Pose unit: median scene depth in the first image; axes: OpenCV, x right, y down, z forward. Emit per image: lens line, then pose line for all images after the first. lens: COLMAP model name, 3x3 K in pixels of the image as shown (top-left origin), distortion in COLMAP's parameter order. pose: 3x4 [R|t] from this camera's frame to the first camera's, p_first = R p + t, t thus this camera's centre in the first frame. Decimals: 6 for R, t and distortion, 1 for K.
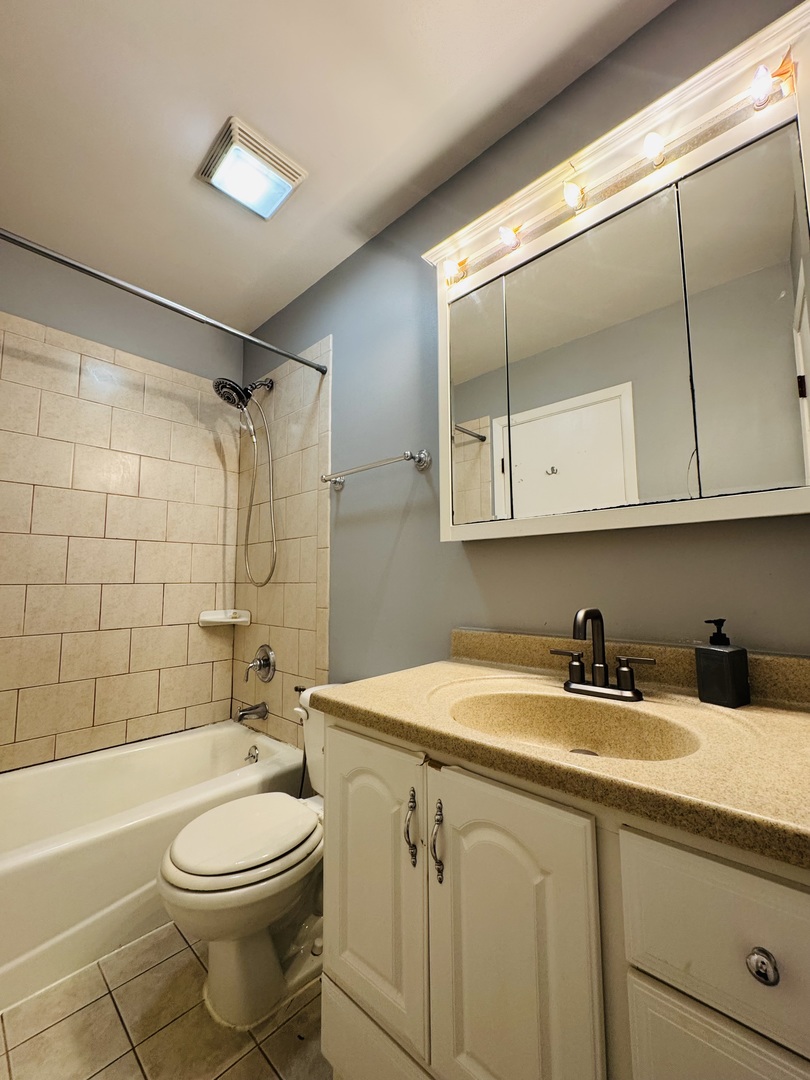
lens RADIAL K [[434.3, 0, 405.0], [0, 434.3, 540.0], [0, 0, 1]] dist [-0.004566, 0.000039]
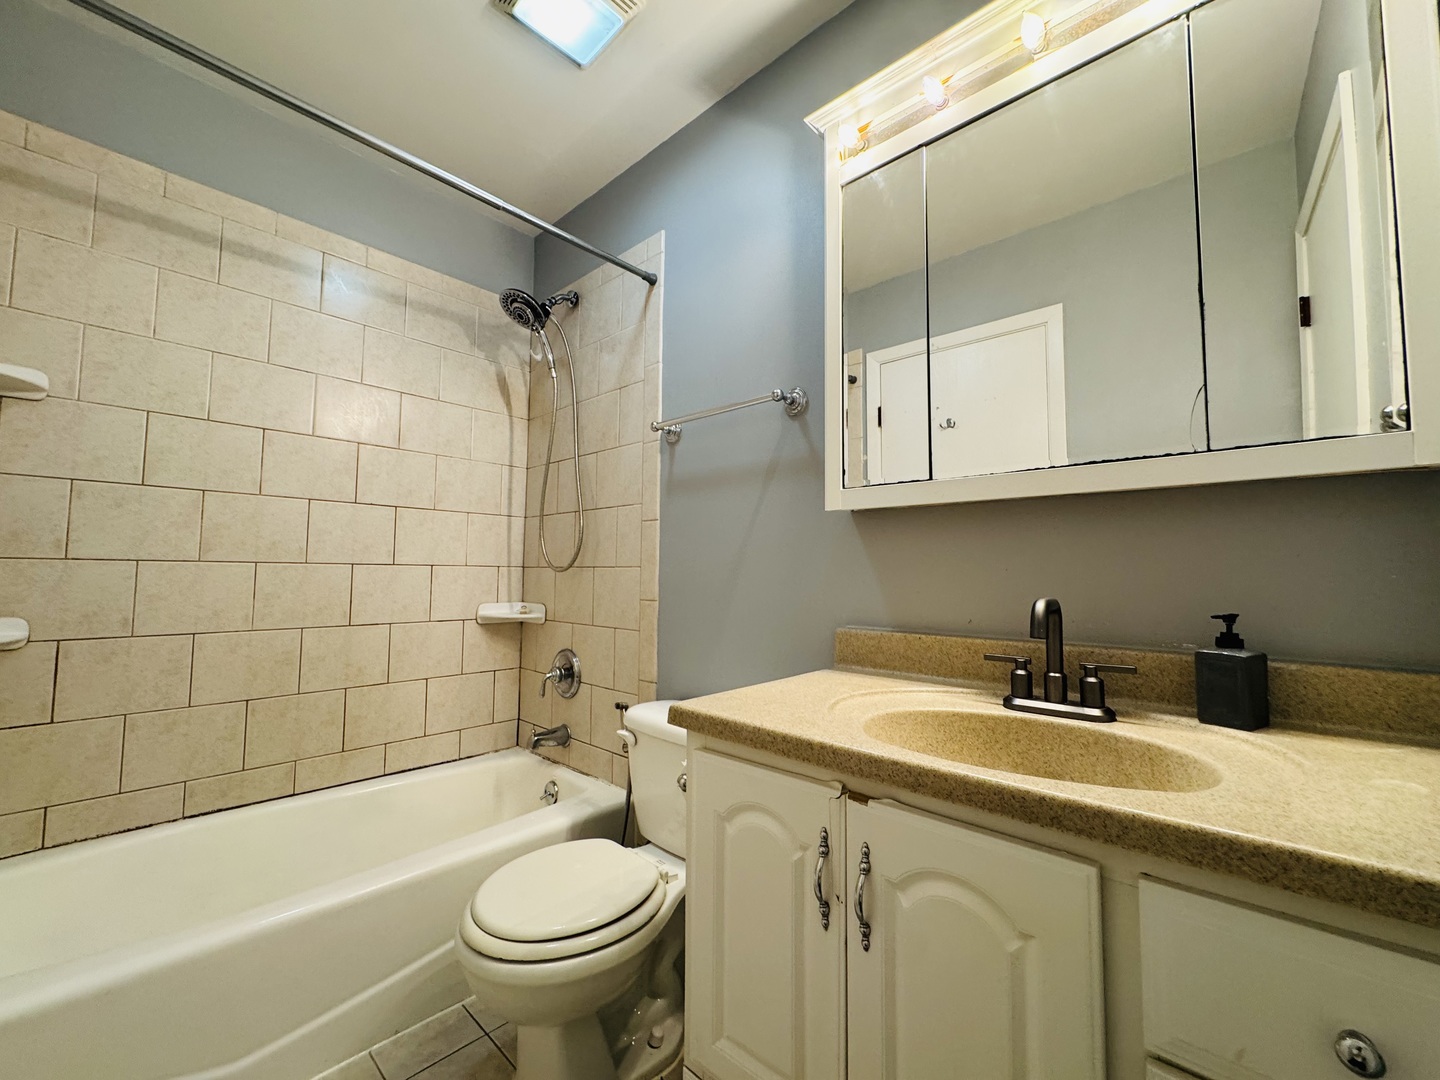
lens RADIAL K [[579.1, 0, 718.9], [0, 579.1, 538.7], [0, 0, 1]] dist [-0.004566, 0.000039]
pose [[0.999867, 0.016218, -0.001588, -0.104068], [-0.016159, 0.999362, 0.031838, 0.024384], [0.002103, -0.031808, 0.999492, 0.007030]]
